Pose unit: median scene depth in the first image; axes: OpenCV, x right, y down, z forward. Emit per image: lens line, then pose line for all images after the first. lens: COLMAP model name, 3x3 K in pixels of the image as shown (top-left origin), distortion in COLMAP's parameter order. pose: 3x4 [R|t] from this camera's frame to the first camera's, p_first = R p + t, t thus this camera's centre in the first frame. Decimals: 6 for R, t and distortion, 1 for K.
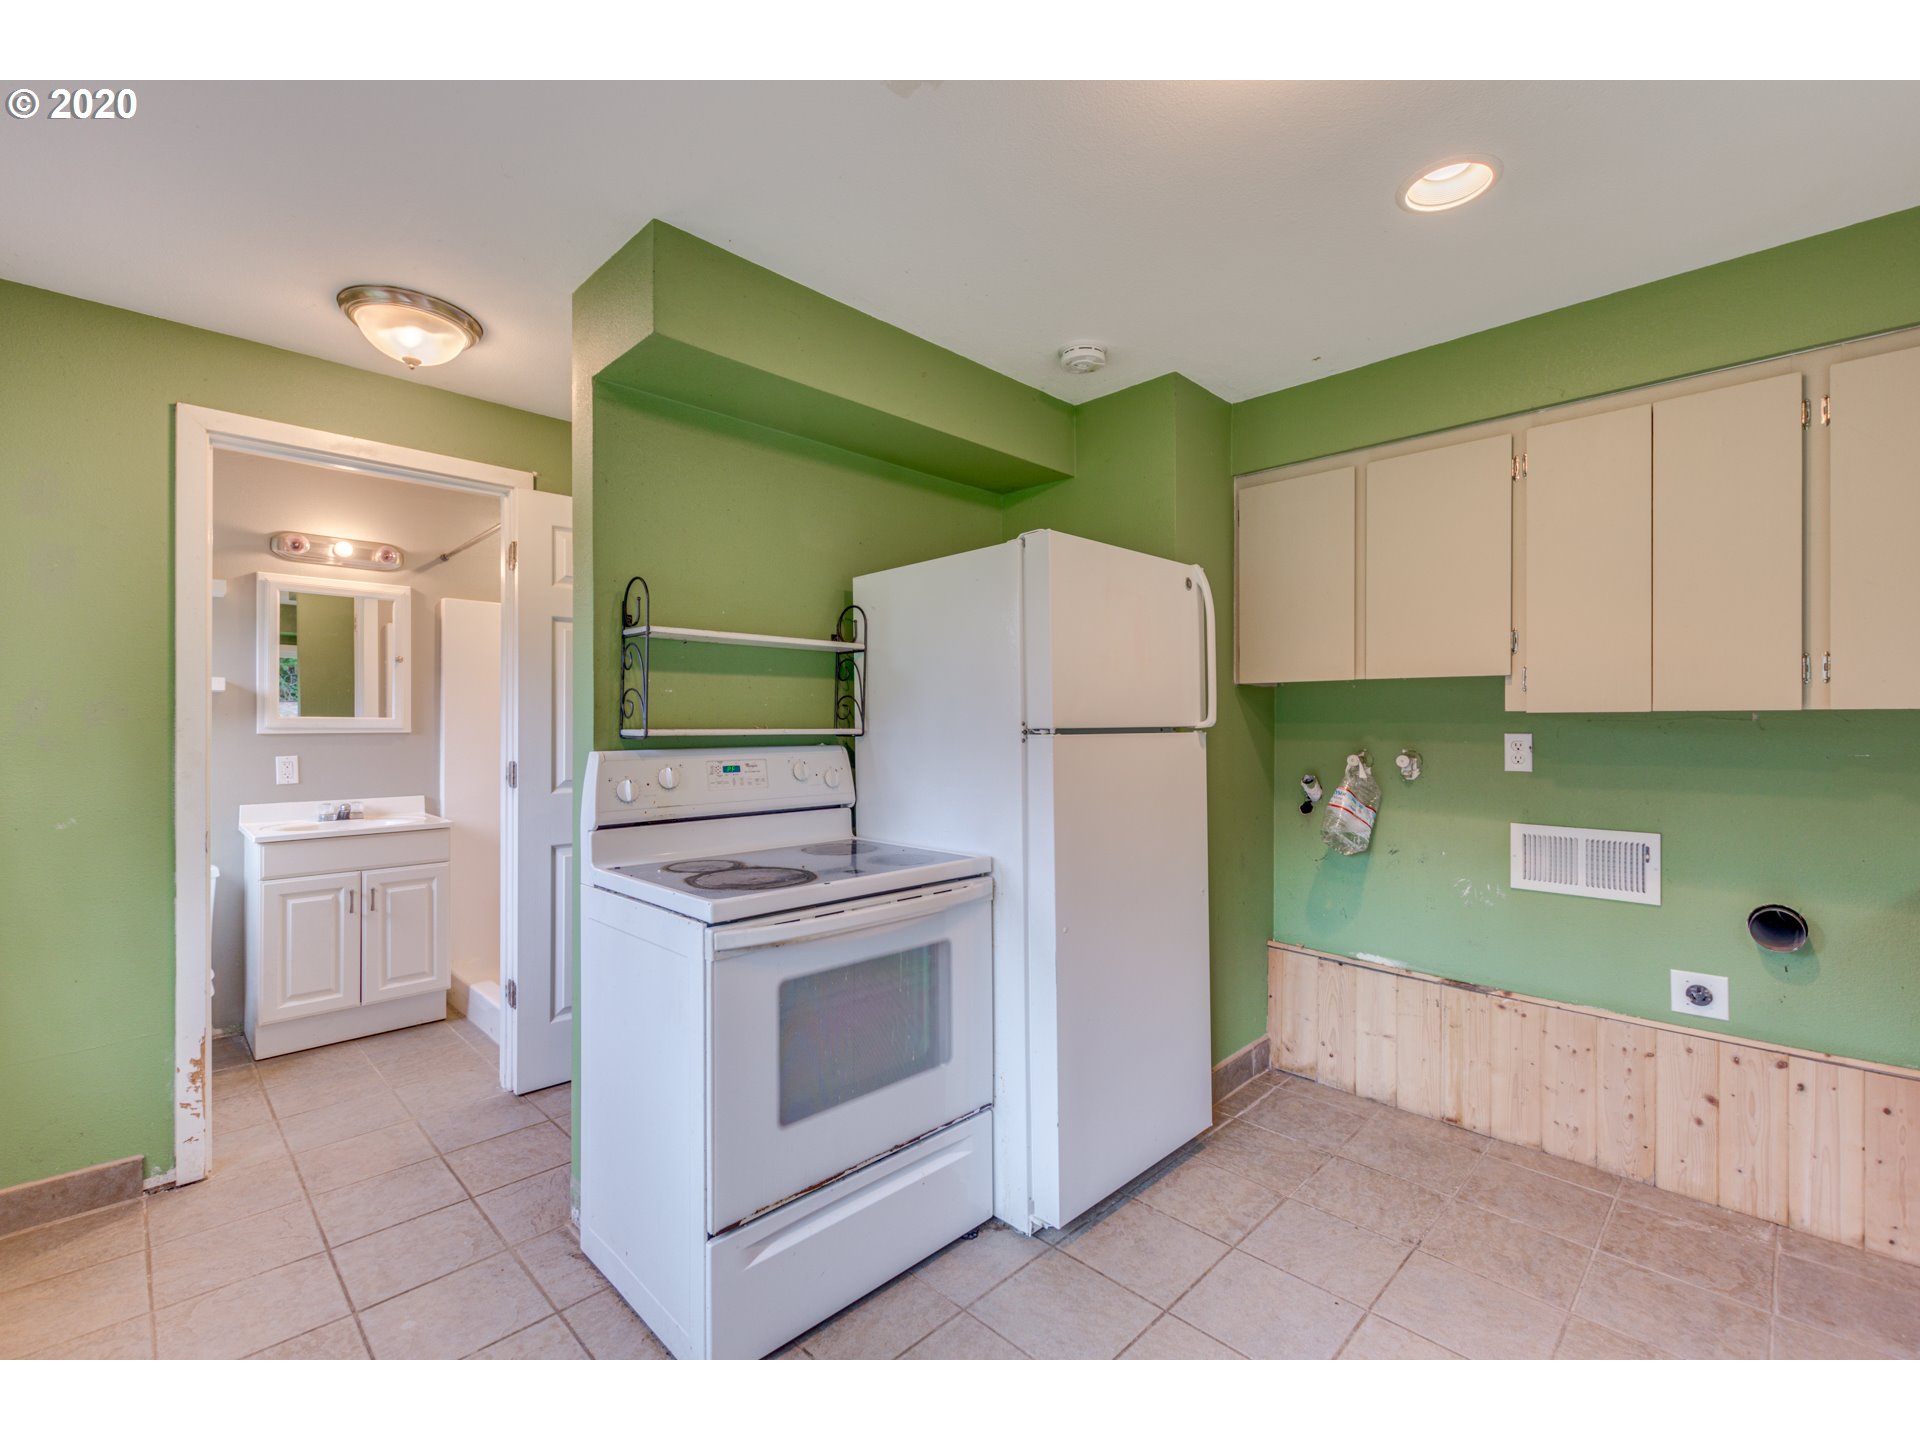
lens RADIAL K [[835.9, 0, 960.0], [0, 835.9, 720.0], [0, 0, 1]] dist [-0.000538, -0.000496]
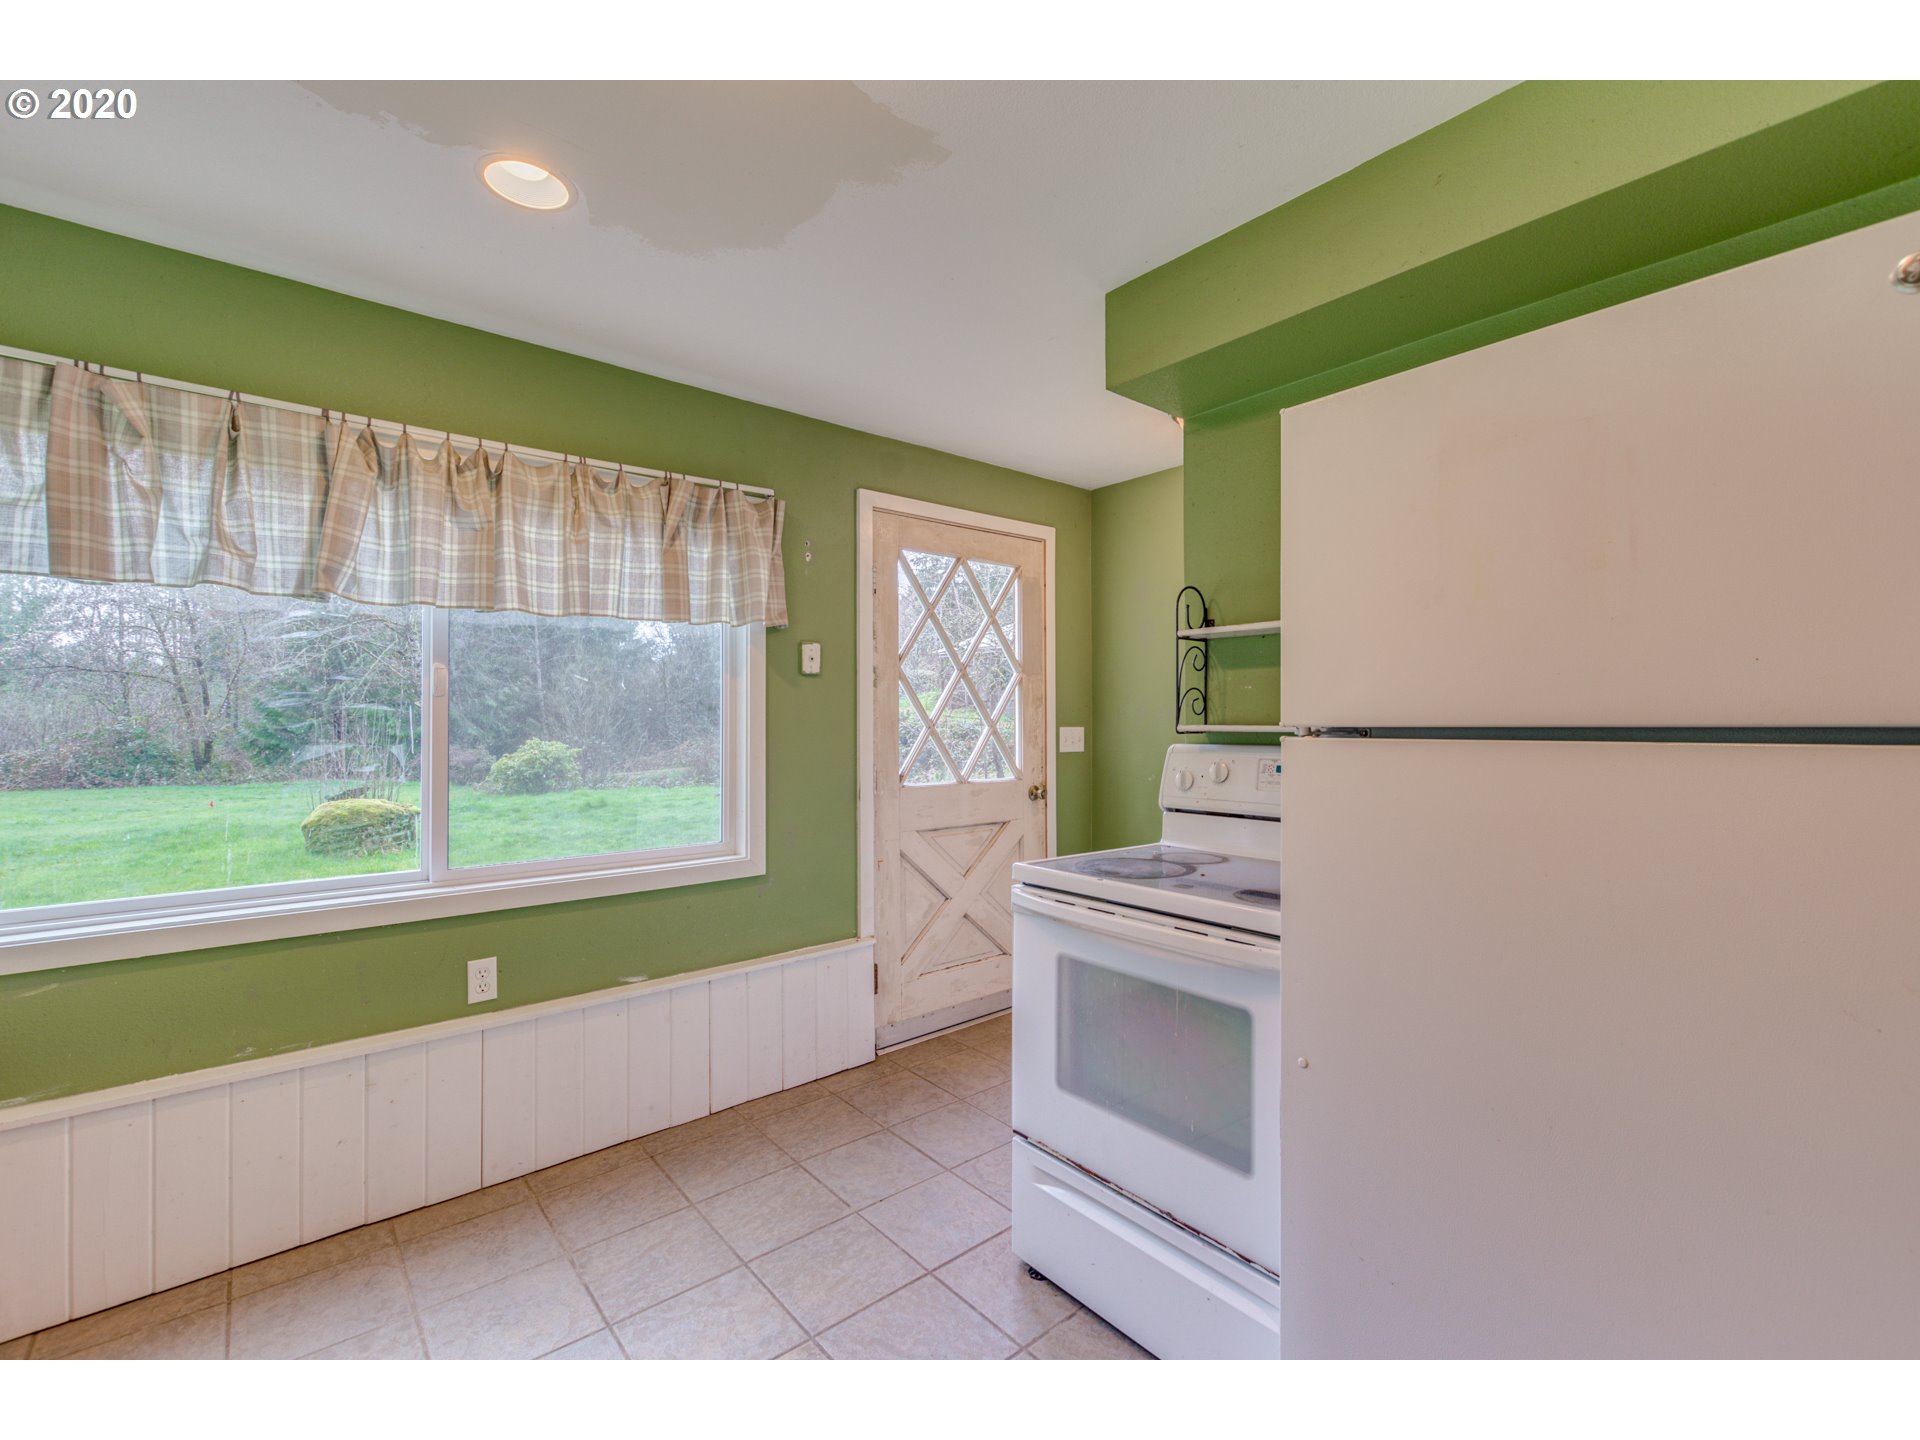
lens RADIAL K [[835.9, 0, 960.0], [0, 835.9, 720.0], [0, 0, 1]] dist [-0.000538, -0.000496]
pose [[-0.096578, -0.002627, -0.995322, 0.276219], [0.000222, 0.999996, -0.002661, 0.002431], [0.995325, -0.000478, -0.096577, 0.301446]]
